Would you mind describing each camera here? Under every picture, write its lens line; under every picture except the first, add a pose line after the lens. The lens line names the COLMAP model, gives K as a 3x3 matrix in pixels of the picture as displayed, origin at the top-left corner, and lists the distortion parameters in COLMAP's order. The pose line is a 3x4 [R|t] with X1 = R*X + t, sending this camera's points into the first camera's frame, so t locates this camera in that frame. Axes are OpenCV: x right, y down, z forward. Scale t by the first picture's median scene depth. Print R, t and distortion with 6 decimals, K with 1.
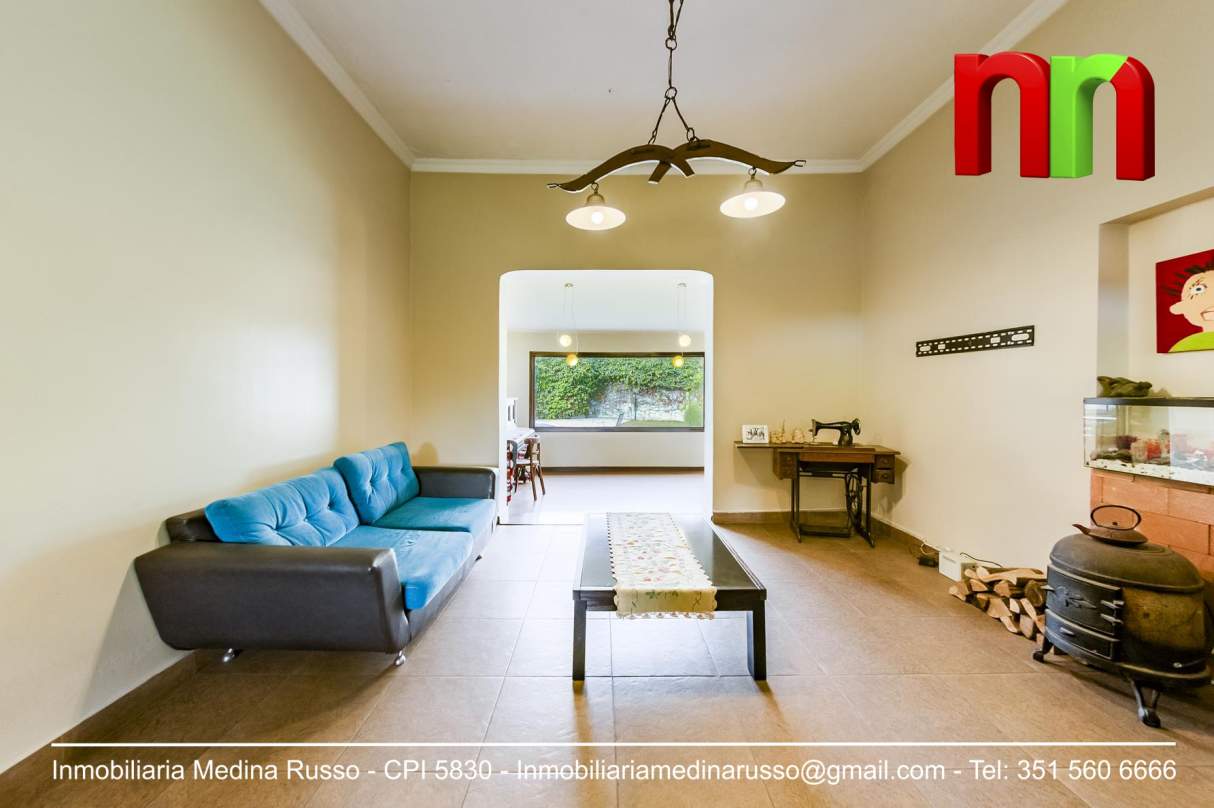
lens RADIAL K [[428.1, 0, 605.4], [0, 428.1, 399.9], [0, 0, 1]] dist [0.000310, 0.000110]
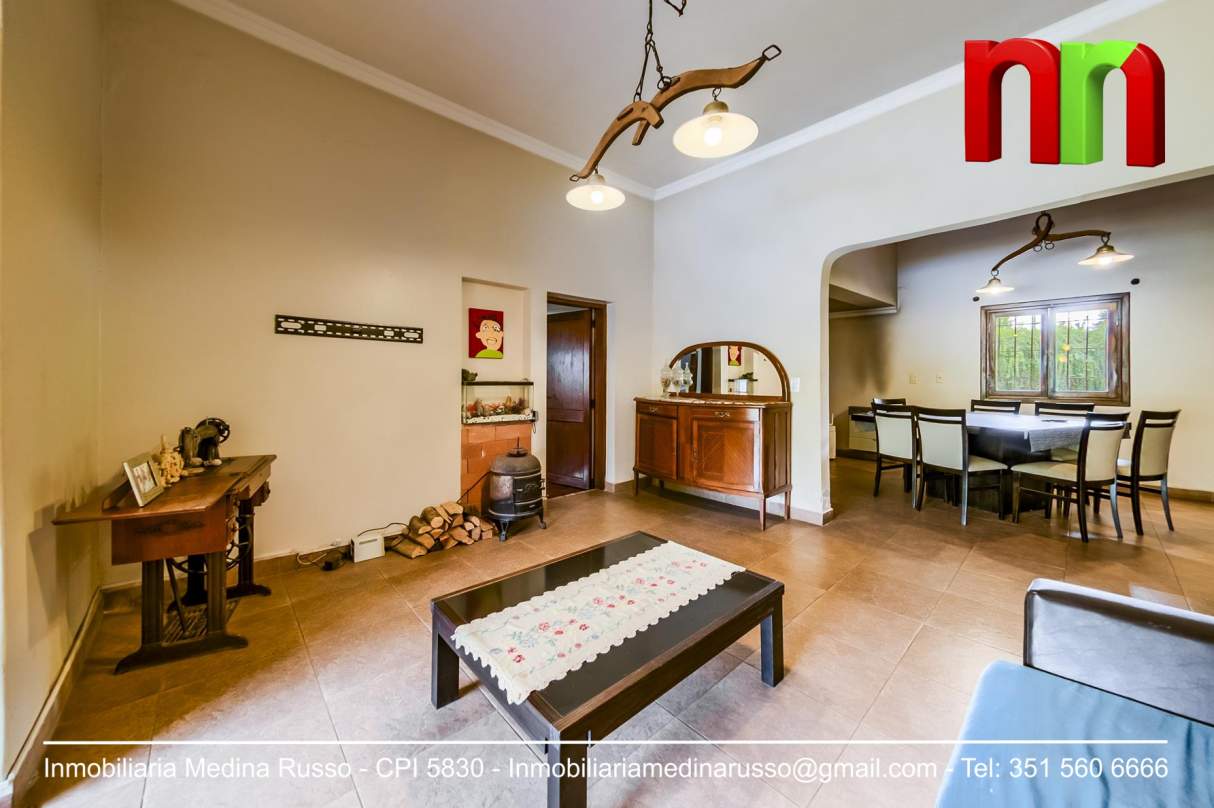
lens RADIAL K [[434.8, 0, 608.9], [0, 434.8, 385.0], [0, 0, 1]] dist [0.000785, 0.000078]
pose [[-0.664629, -0.011492, 0.747085, -0.415803], [0.007851, 0.999719, 0.022363, -0.022712], [-0.747132, 0.020729, -0.664353, 1.484595]]
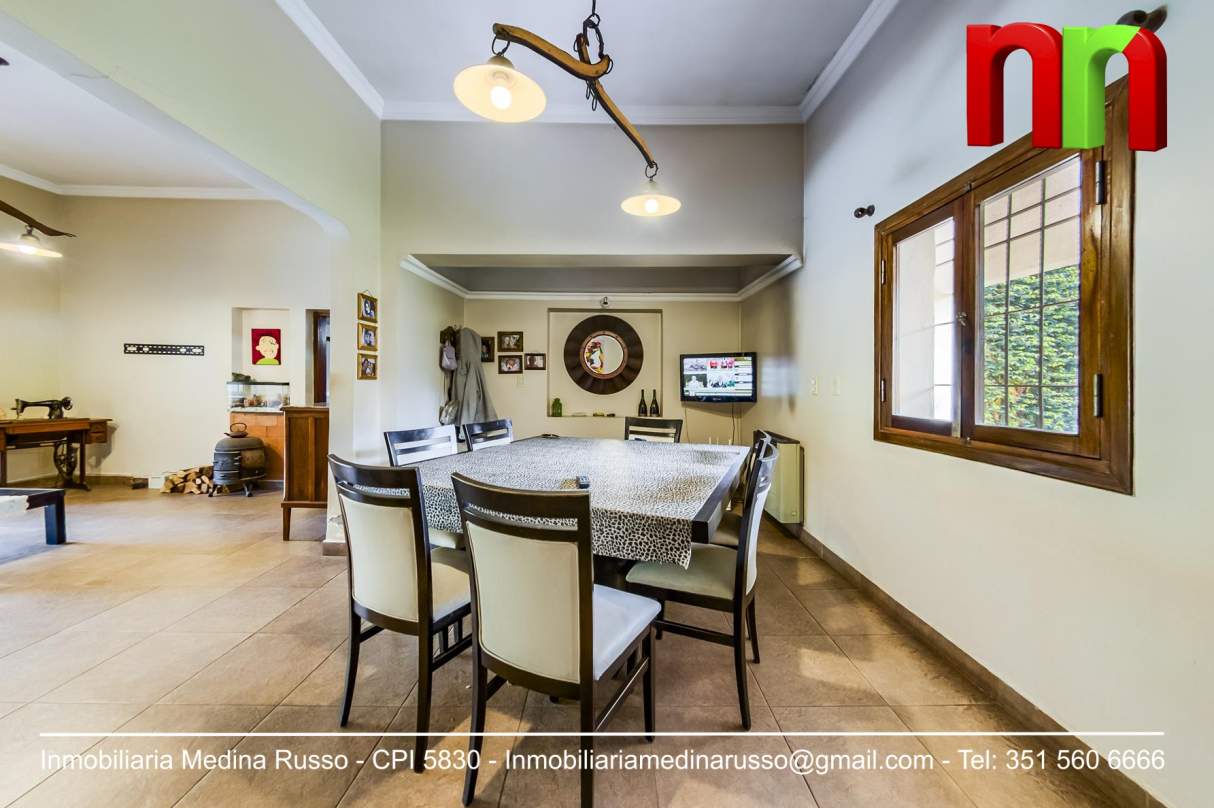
lens RADIAL K [[435.4, 0, 617.4], [0, 435.4, 393.2], [0, 0, 1]] dist [-0.000529, -0.000042]
pose [[-0.006379, -0.014244, 0.999878, -1.076025], [0.000083, 0.999899, 0.014244, 0.020272], [-0.999980, 0.000174, -0.006377, -0.943716]]
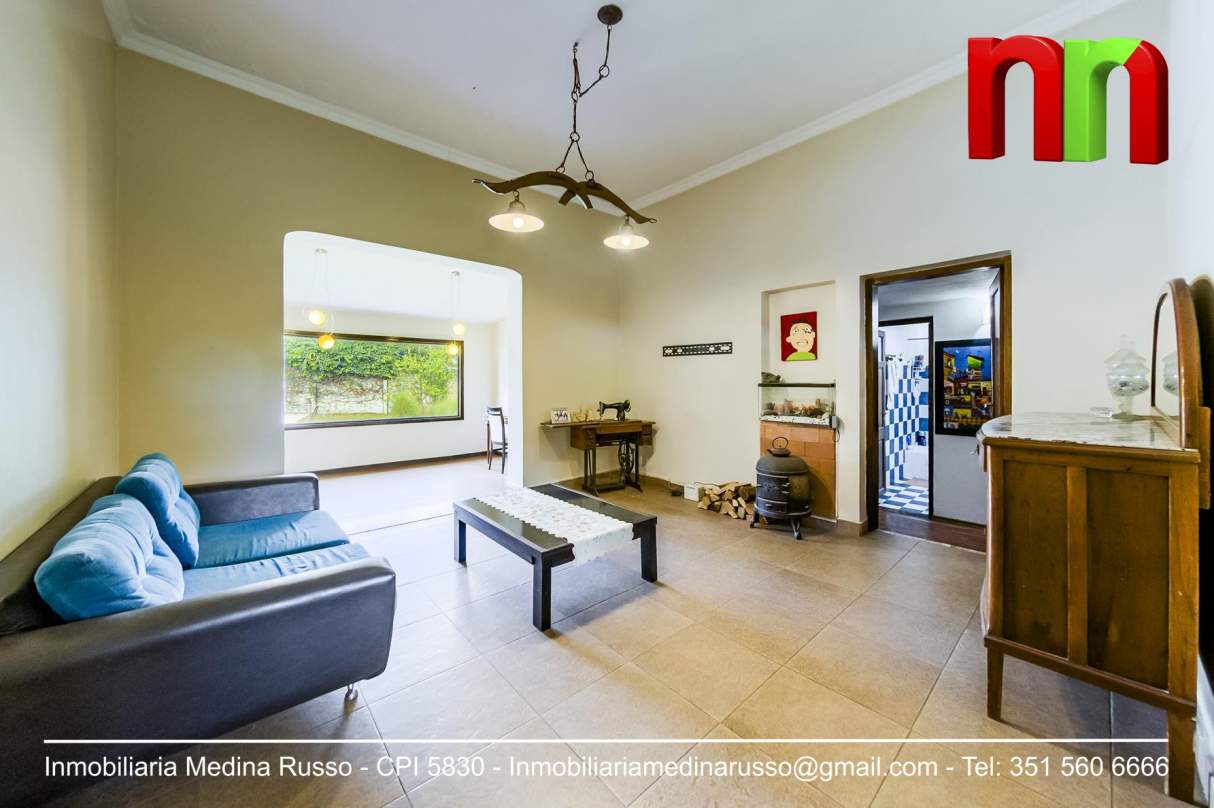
lens RADIAL K [[434.8, 0, 608.9], [0, 434.8, 385.0], [0, 0, 1]] dist [0.000785, 0.000078]
pose [[0.752524, -0.005088, 0.658546, -0.544677], [0.010626, 0.999934, -0.004417, 0.002909], [-0.658480, 0.010322, 0.752528, 0.001899]]
